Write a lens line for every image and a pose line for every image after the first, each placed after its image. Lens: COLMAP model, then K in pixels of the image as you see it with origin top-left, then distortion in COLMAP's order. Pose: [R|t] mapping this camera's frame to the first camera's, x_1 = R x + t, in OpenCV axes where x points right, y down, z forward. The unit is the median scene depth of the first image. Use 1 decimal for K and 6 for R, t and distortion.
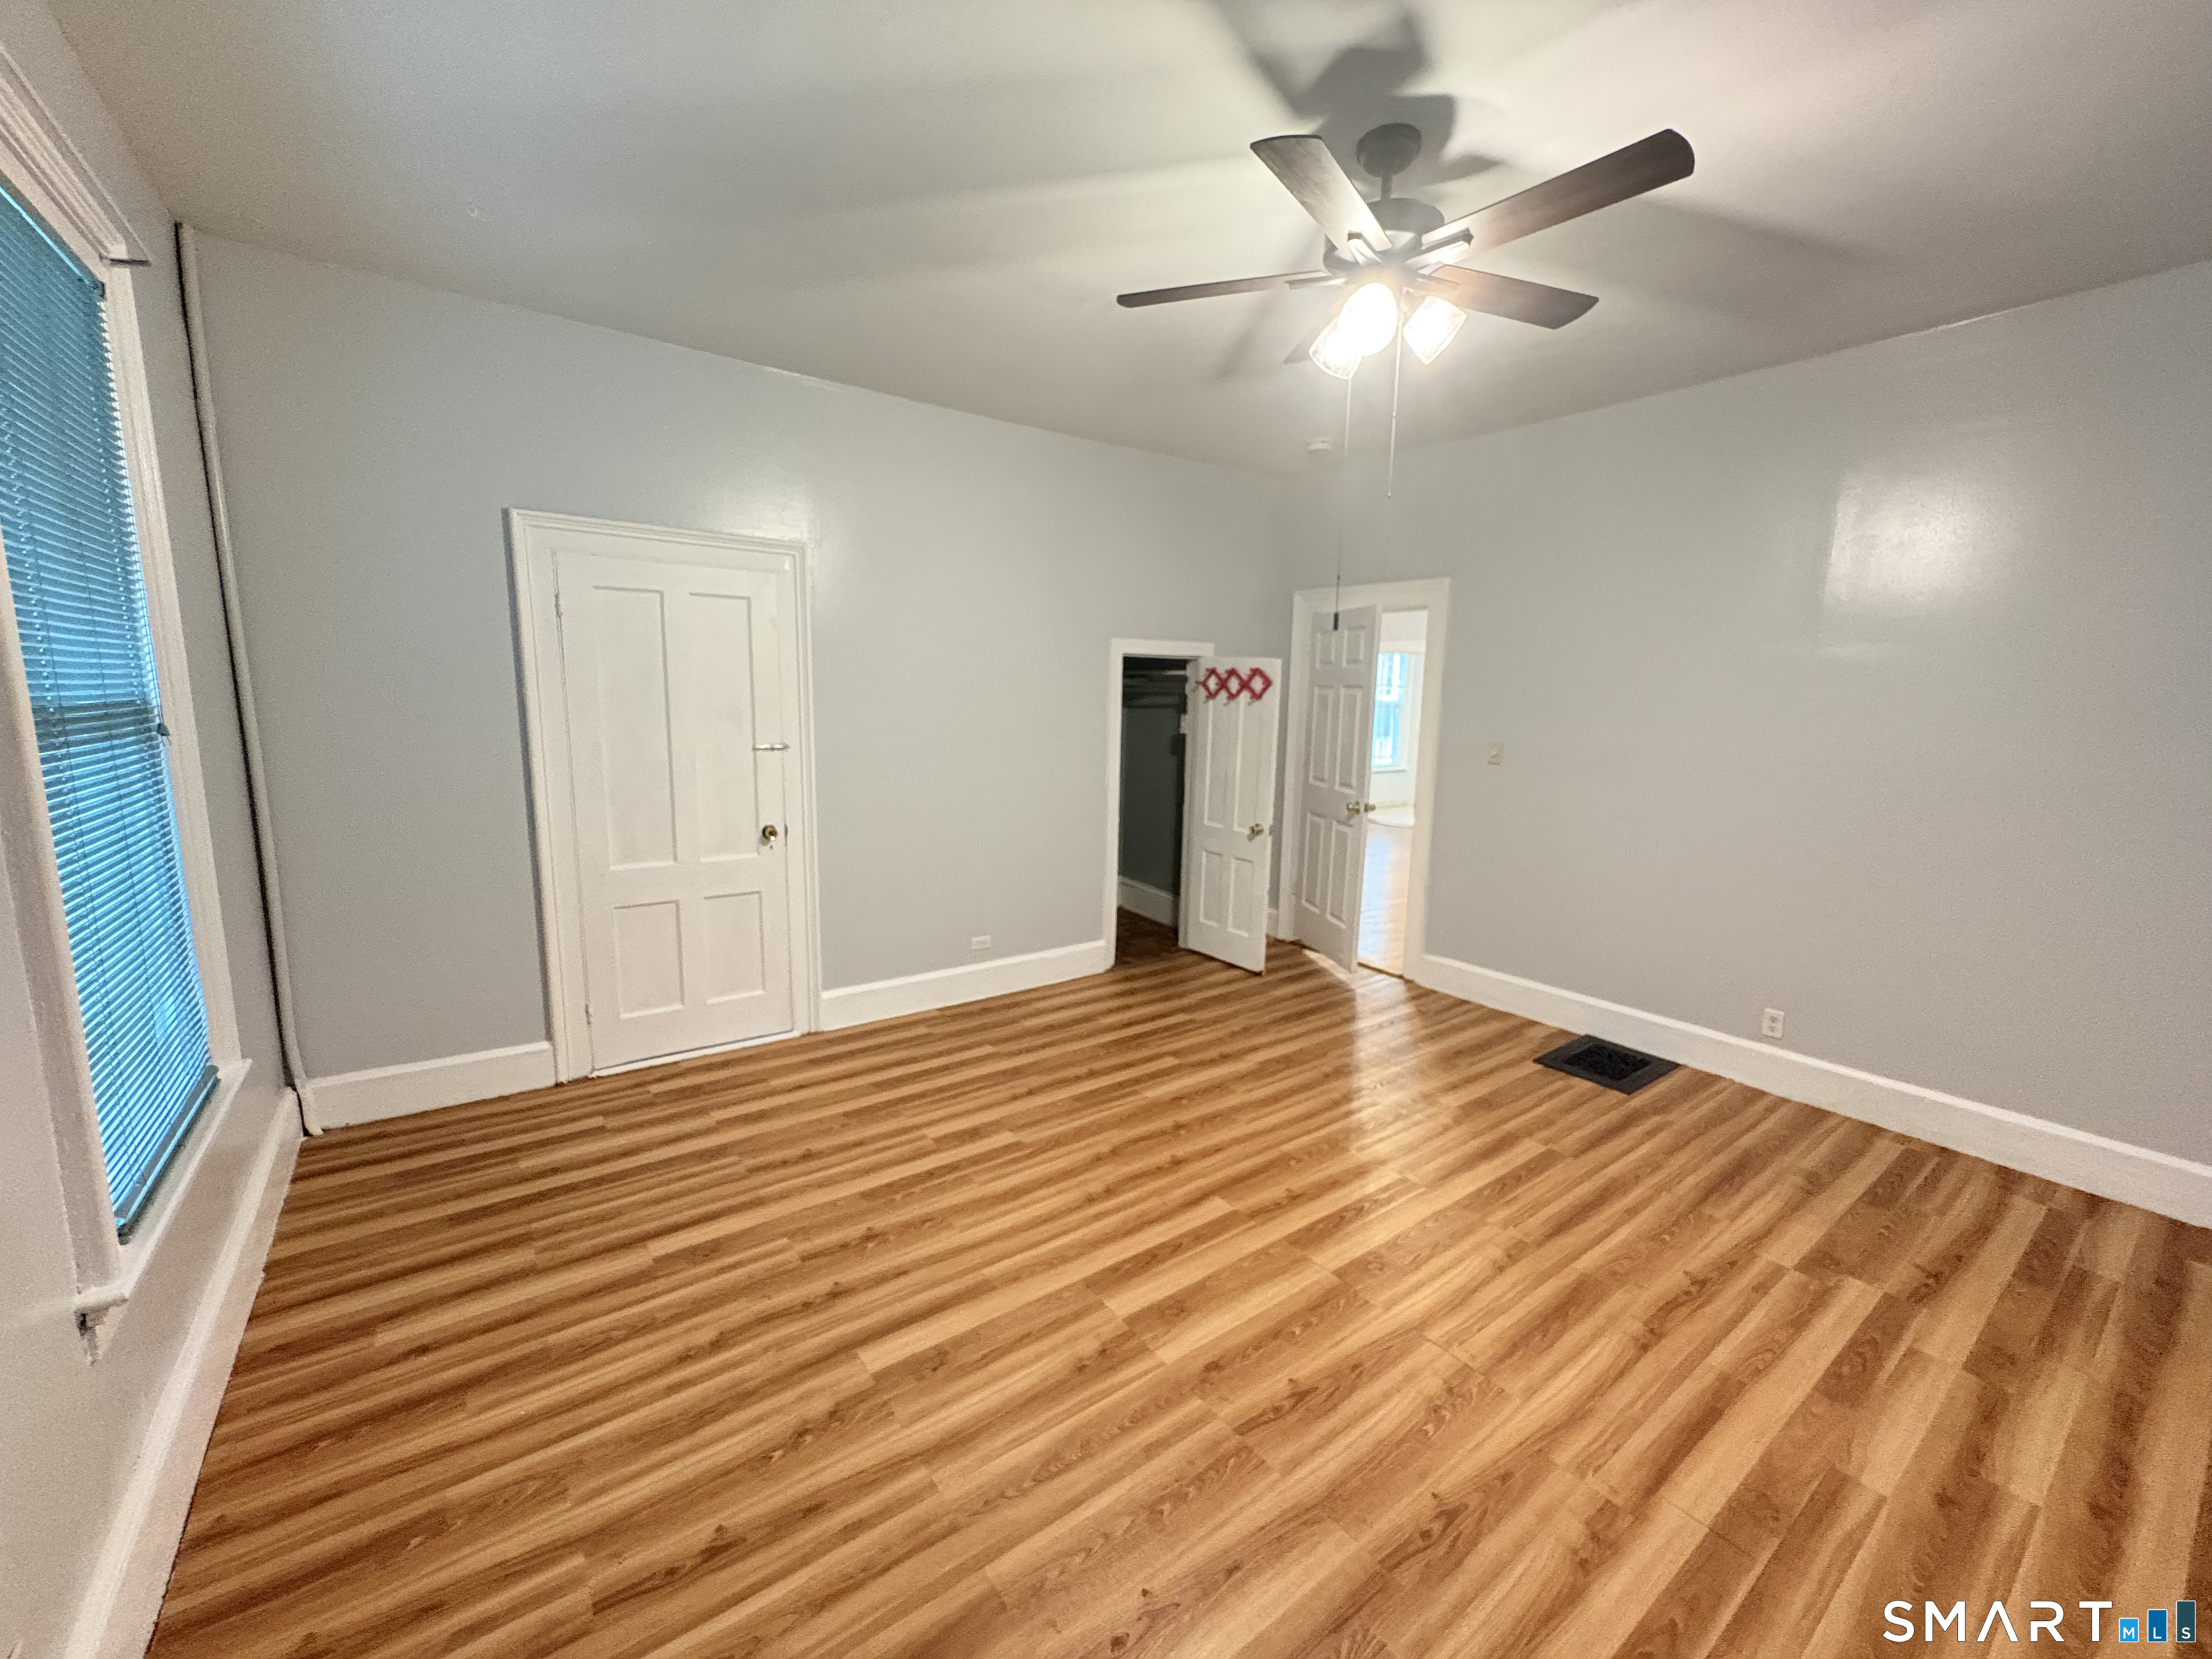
lens RADIAL K [[884.0, 0, 1101.9], [0, 884.0, 832.6], [0, 0, 1]] dist [-0.000587, -0.000090]
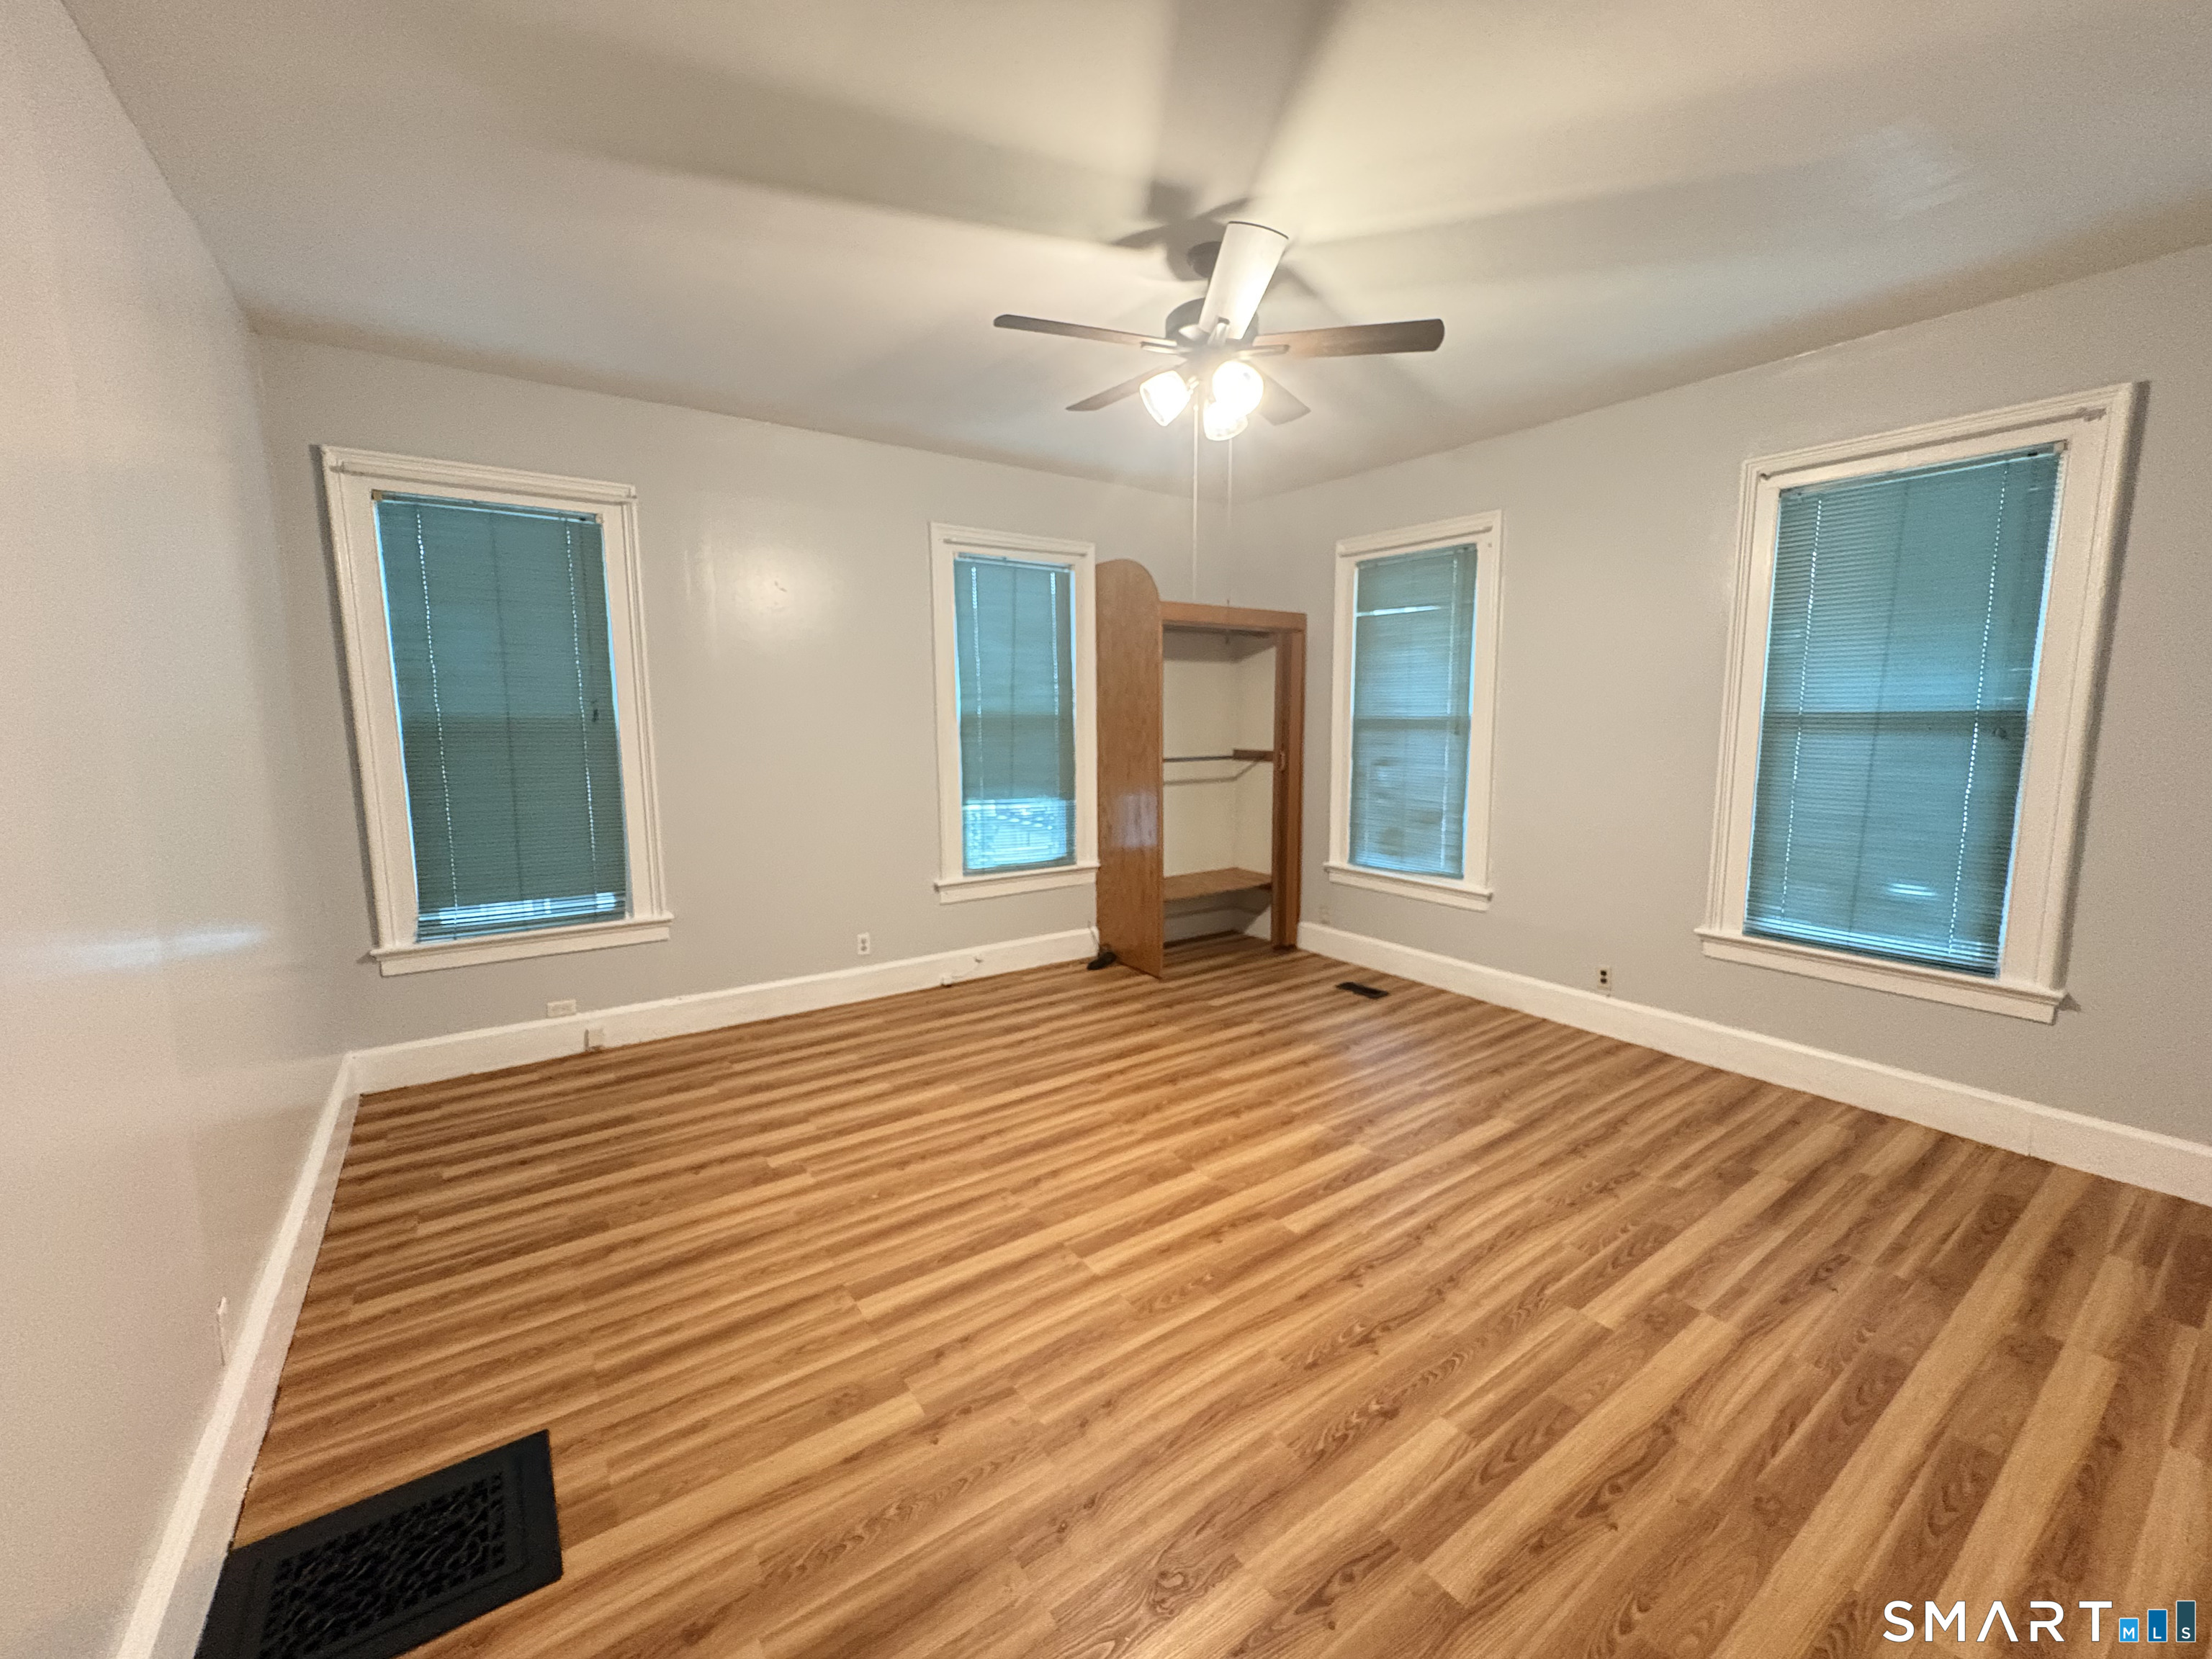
lens RADIAL K [[884.0, 0, 1106.4], [0, 884.0, 831.3], [0, 0, 1]] dist [-0.000587, -0.000090]
pose [[-0.999740, -0.015784, 0.016477, 0.323760], [-0.010378, 0.957661, 0.287711, -0.262698], [-0.020320, 0.287465, -0.957575, 1.776857]]
